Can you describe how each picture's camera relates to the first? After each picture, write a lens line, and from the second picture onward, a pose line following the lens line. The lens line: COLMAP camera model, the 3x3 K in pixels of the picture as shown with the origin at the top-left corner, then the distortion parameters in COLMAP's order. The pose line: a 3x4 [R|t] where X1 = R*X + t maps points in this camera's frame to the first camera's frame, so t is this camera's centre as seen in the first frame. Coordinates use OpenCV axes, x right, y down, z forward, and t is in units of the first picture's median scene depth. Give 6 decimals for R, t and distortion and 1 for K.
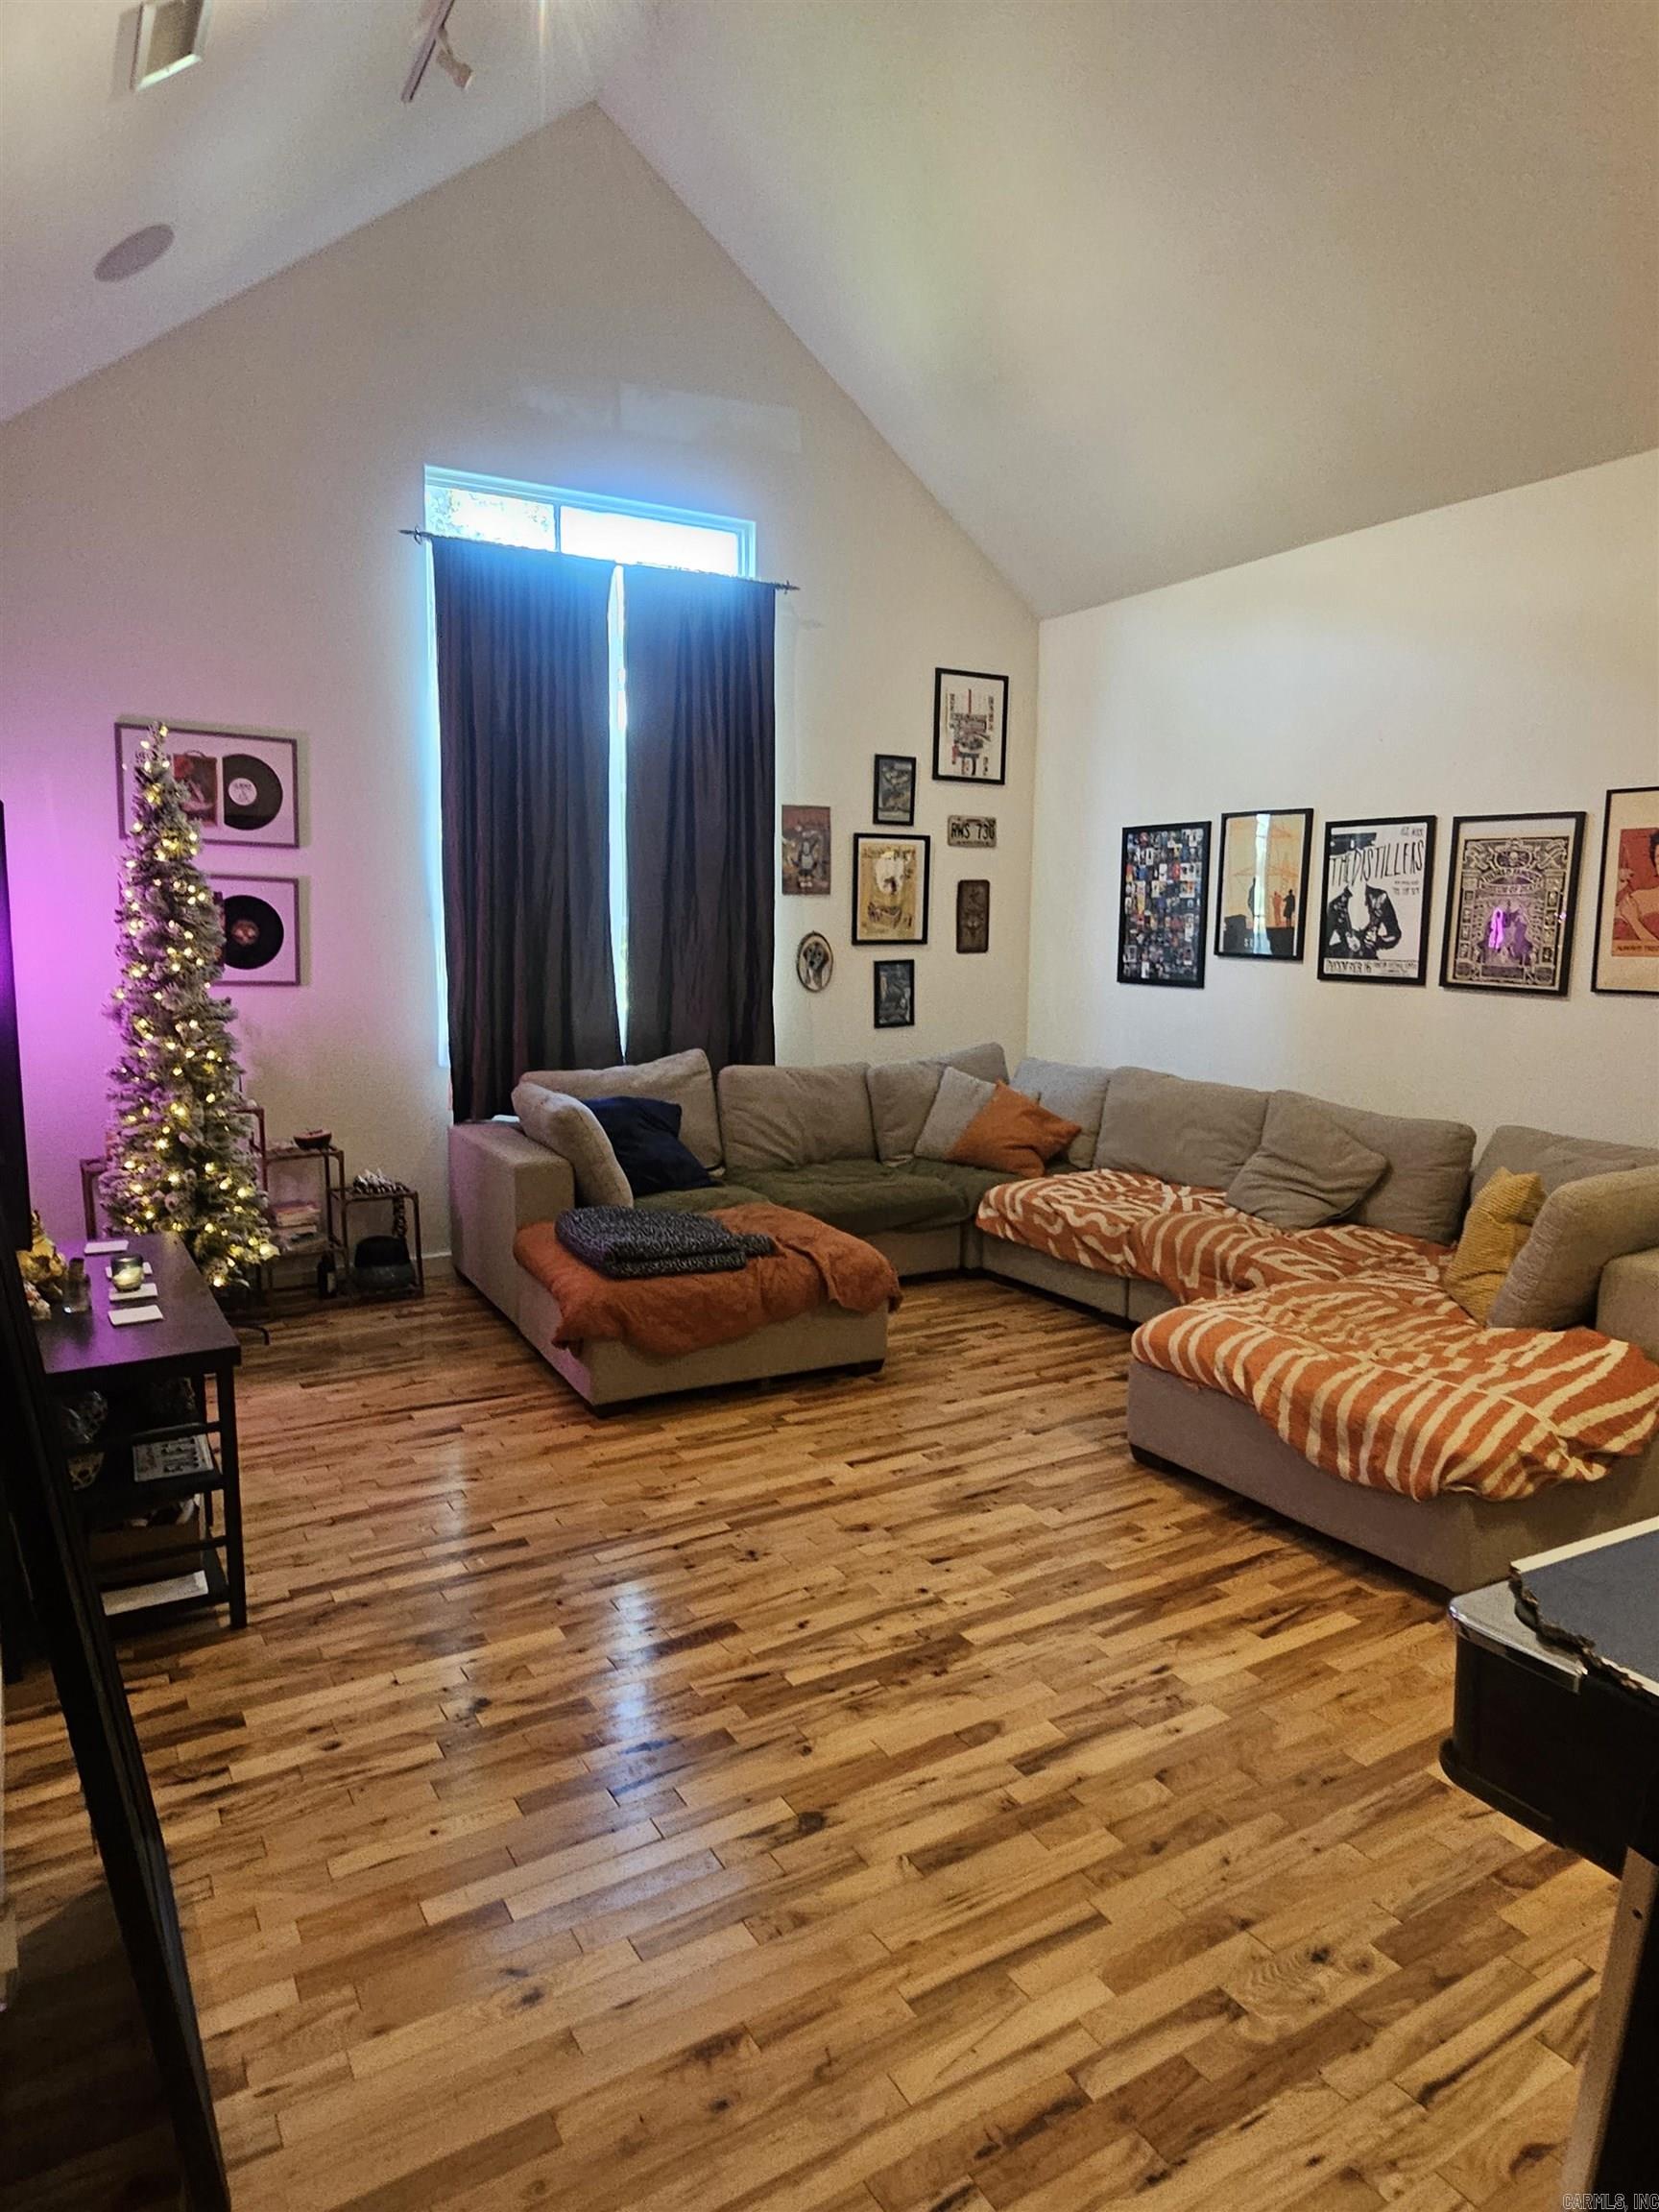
lens RADIAL K [[1343.1, 0, 829.5], [0, 1343.1, 1106.0], [0, 0, 1]] dist [-0.003589, -0.000278]
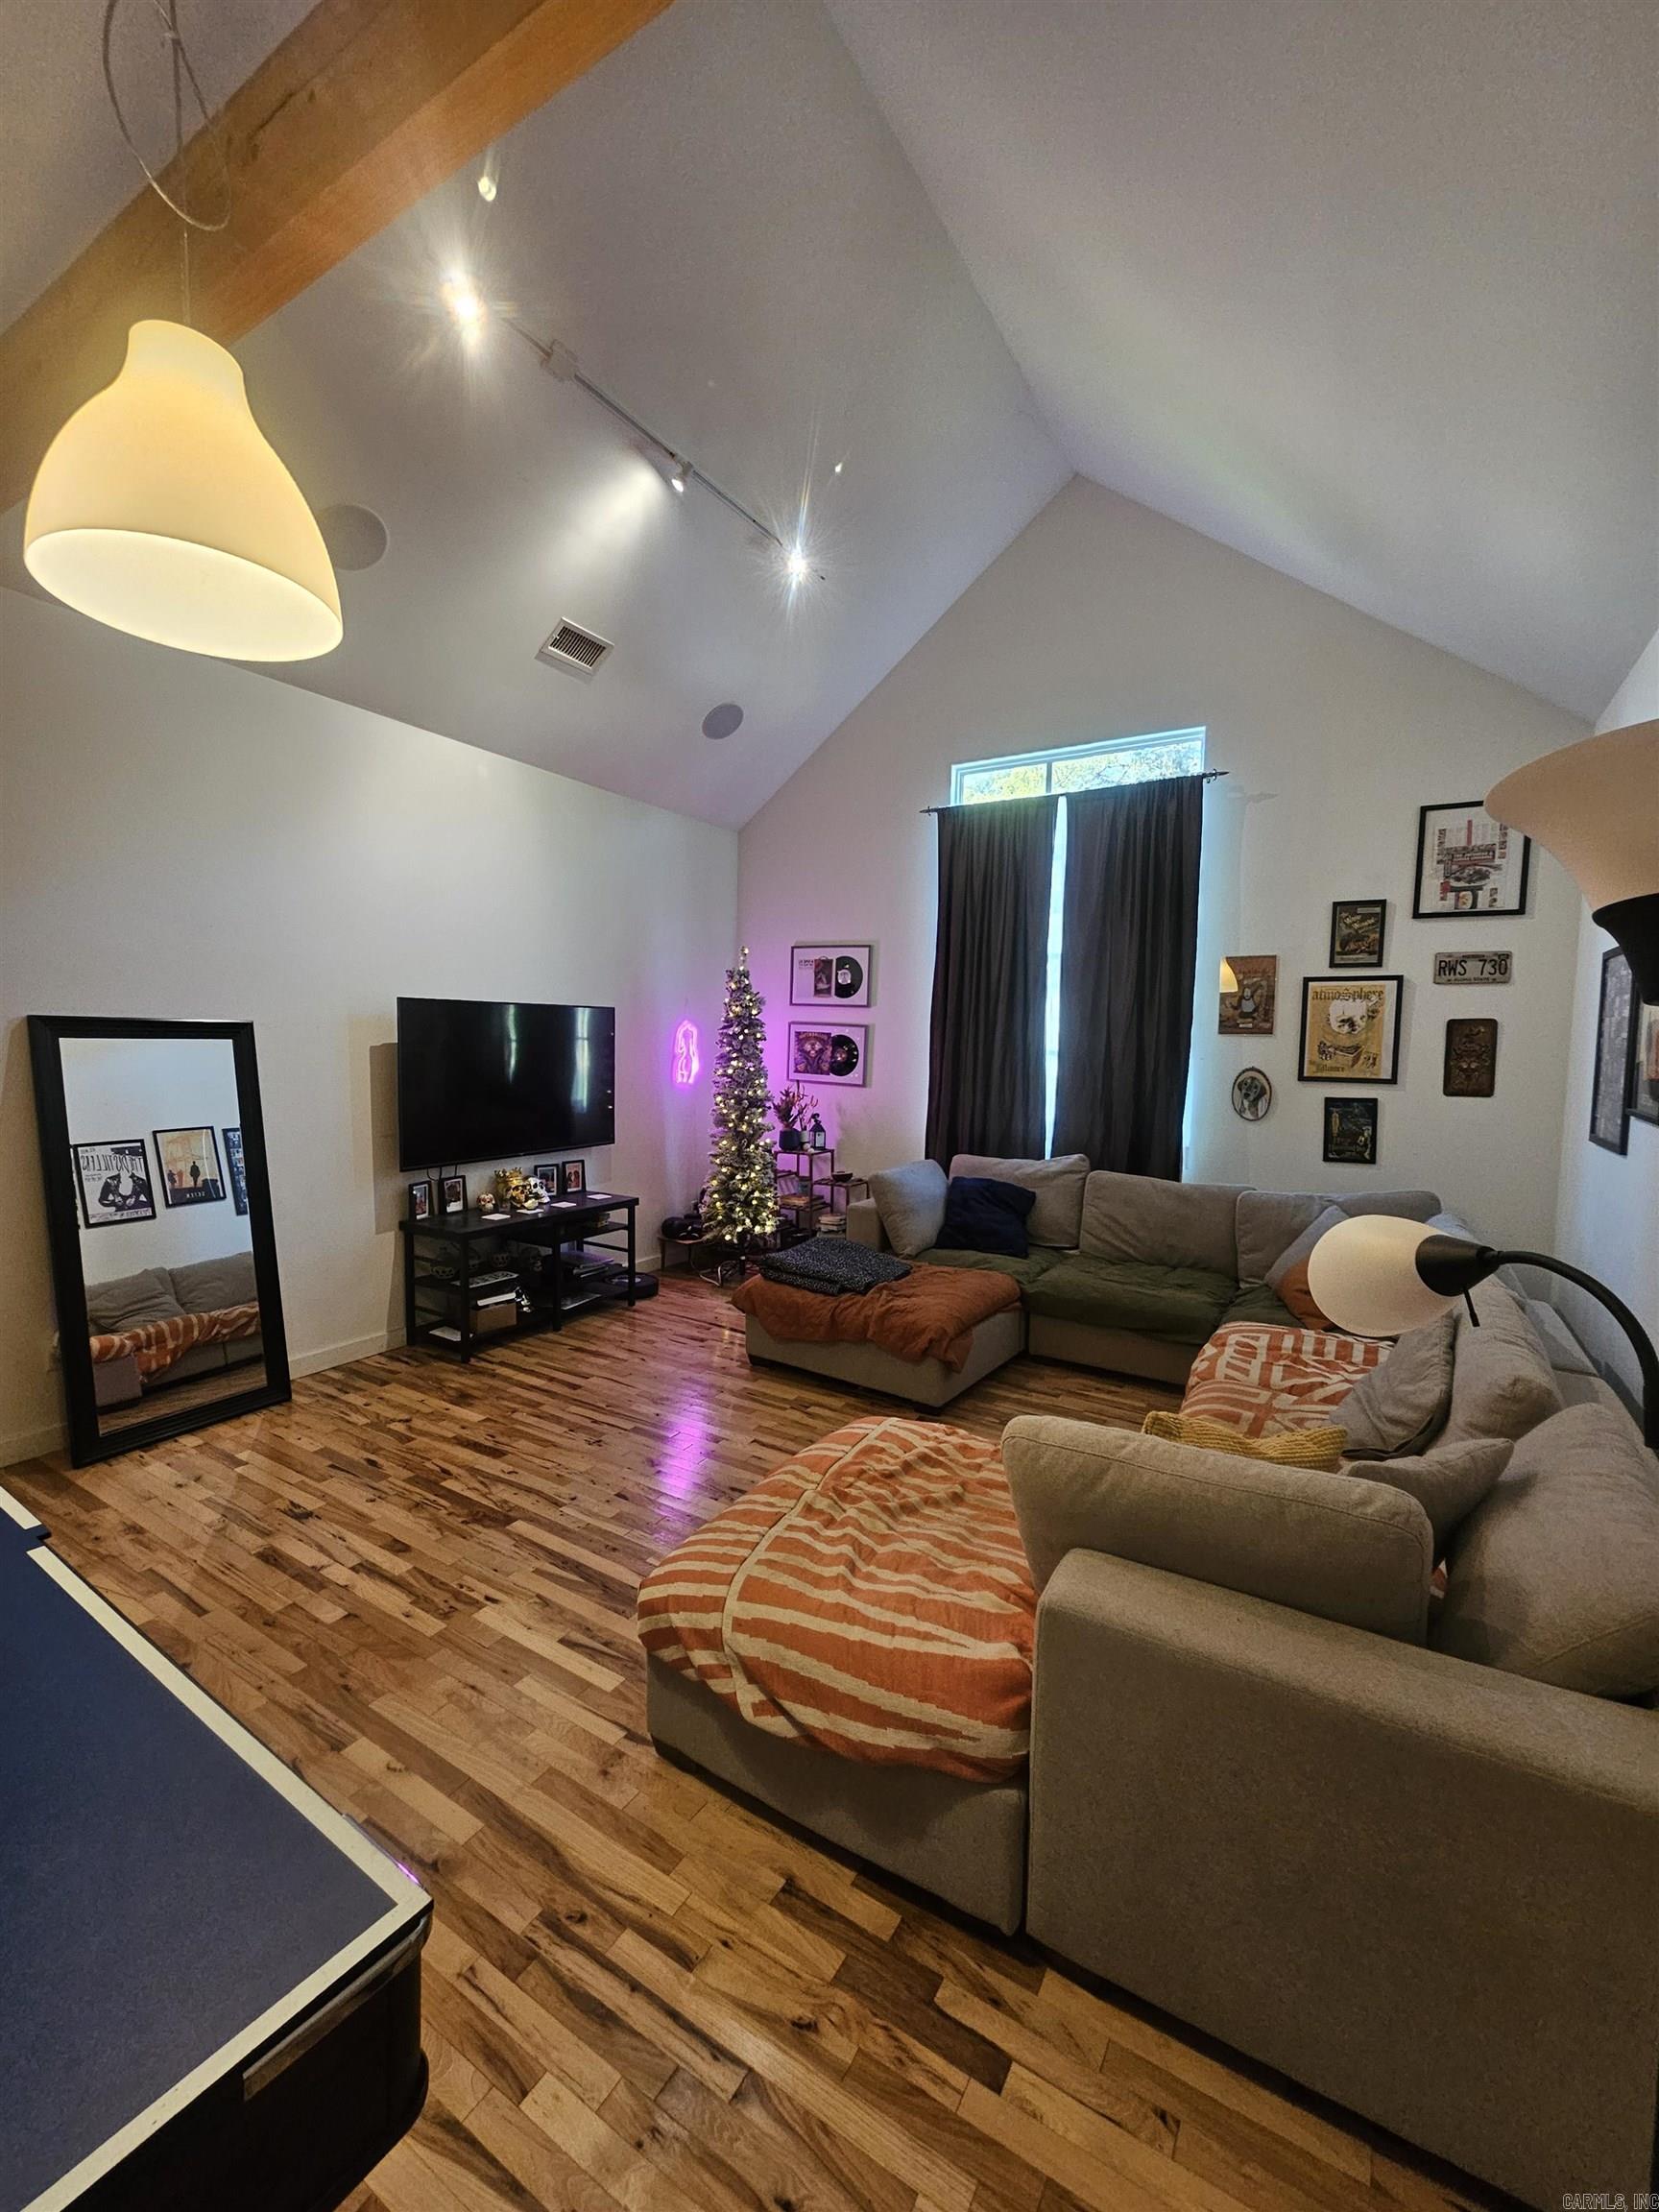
lens RADIAL K [[906.6, 0, 815.2], [0, 906.6, 1103.7], [0, 0, 1]] dist [-0.001902, -0.000161]
pose [[0.462115, 0.067496, -0.884248, 0.554538], [-0.138900, 0.990302, 0.003001, -0.058405], [0.875875, 0.121435, 0.467008, 0.377682]]
